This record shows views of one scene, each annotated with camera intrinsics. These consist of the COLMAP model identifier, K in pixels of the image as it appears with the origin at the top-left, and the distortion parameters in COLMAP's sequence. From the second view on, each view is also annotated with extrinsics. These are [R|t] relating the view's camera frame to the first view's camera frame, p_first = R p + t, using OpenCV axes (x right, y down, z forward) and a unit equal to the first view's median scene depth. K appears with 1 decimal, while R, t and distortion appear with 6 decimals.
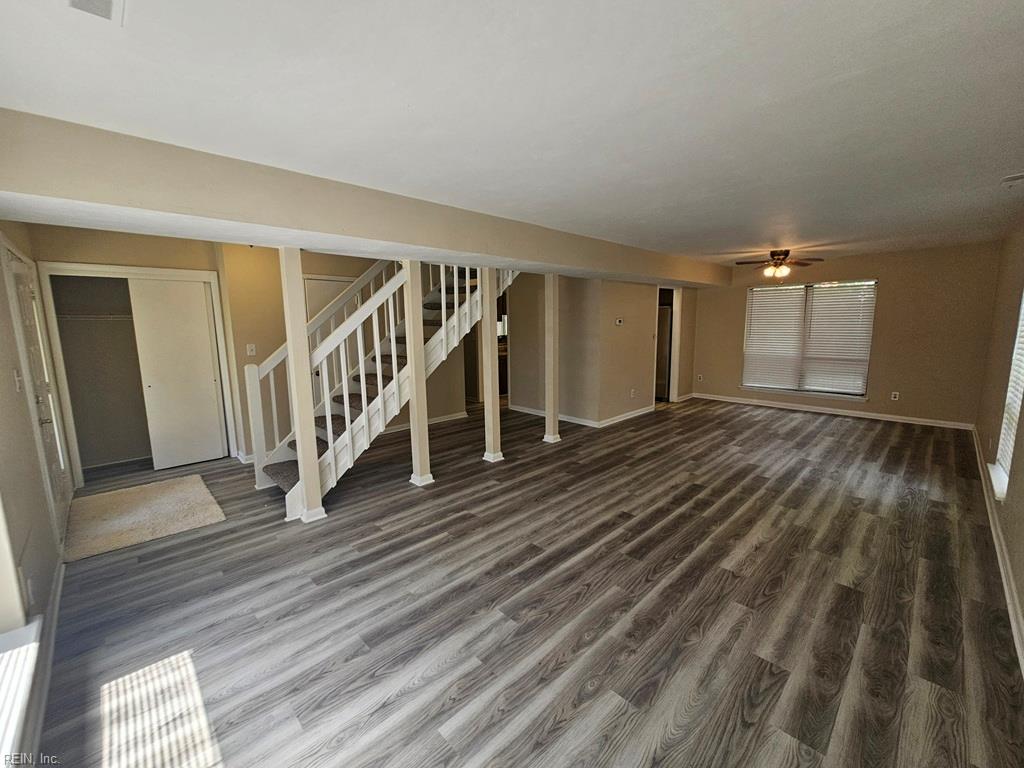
lens RADIAL K [[421.9, 0, 517.8], [0, 421.9, 377.2], [0, 0, 1]] dist [0.000483, 0.000751]
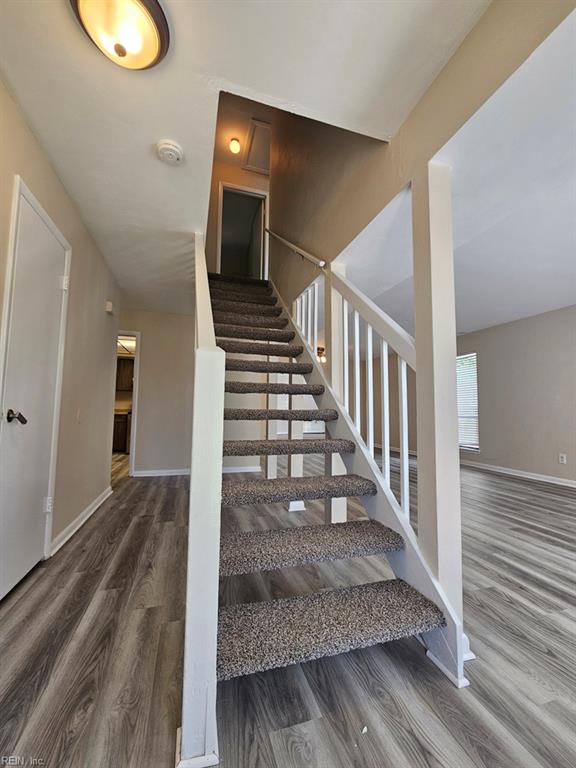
lens RADIAL K [[316.4, 0, 288.6], [0, 316.4, 384.3], [0, 0, 1]] dist [0.000483, 0.000751]
pose [[0.451631, 0.087913, 0.887863, -0.822064], [0.102861, 0.983368, -0.149692, 0.044837], [-0.886255, 0.158932, 0.435077, 0.825738]]
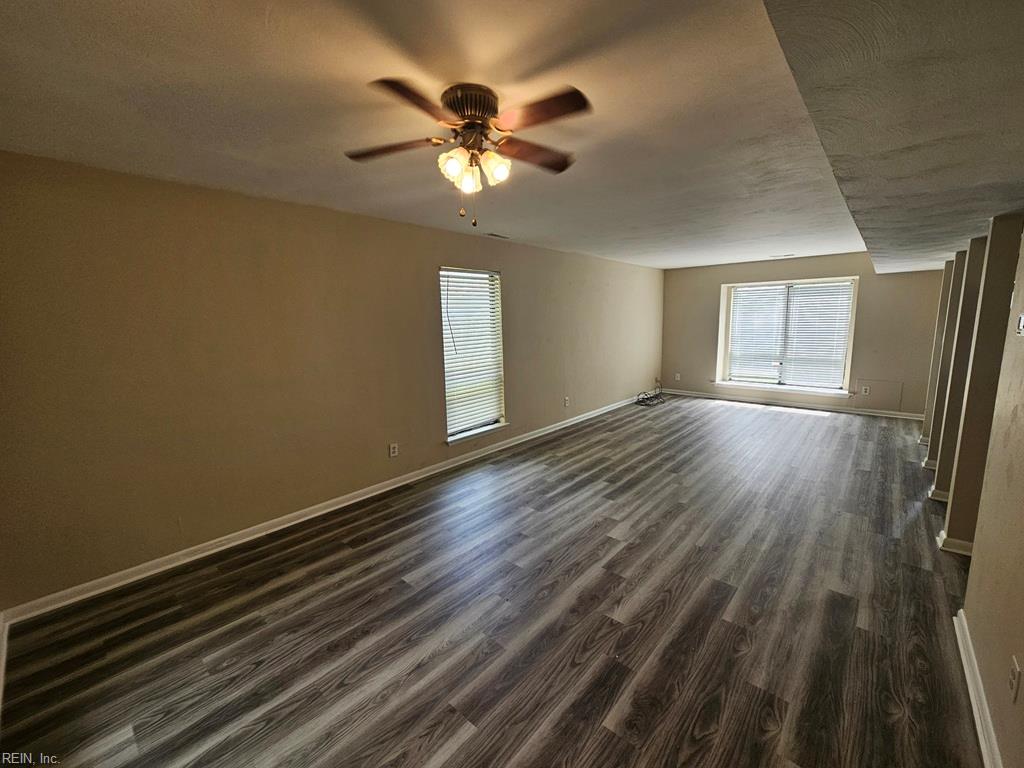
lens RADIAL K [[421.9, 0, 517.0], [0, 421.9, 384.6], [0, 0, 1]] dist [0.000483, 0.000751]
pose [[-0.997063, 0.041344, -0.064473, 0.974036], [0.020809, 0.956358, 0.291456, -0.308389], [0.073709, 0.289258, -0.954409, 2.126822]]
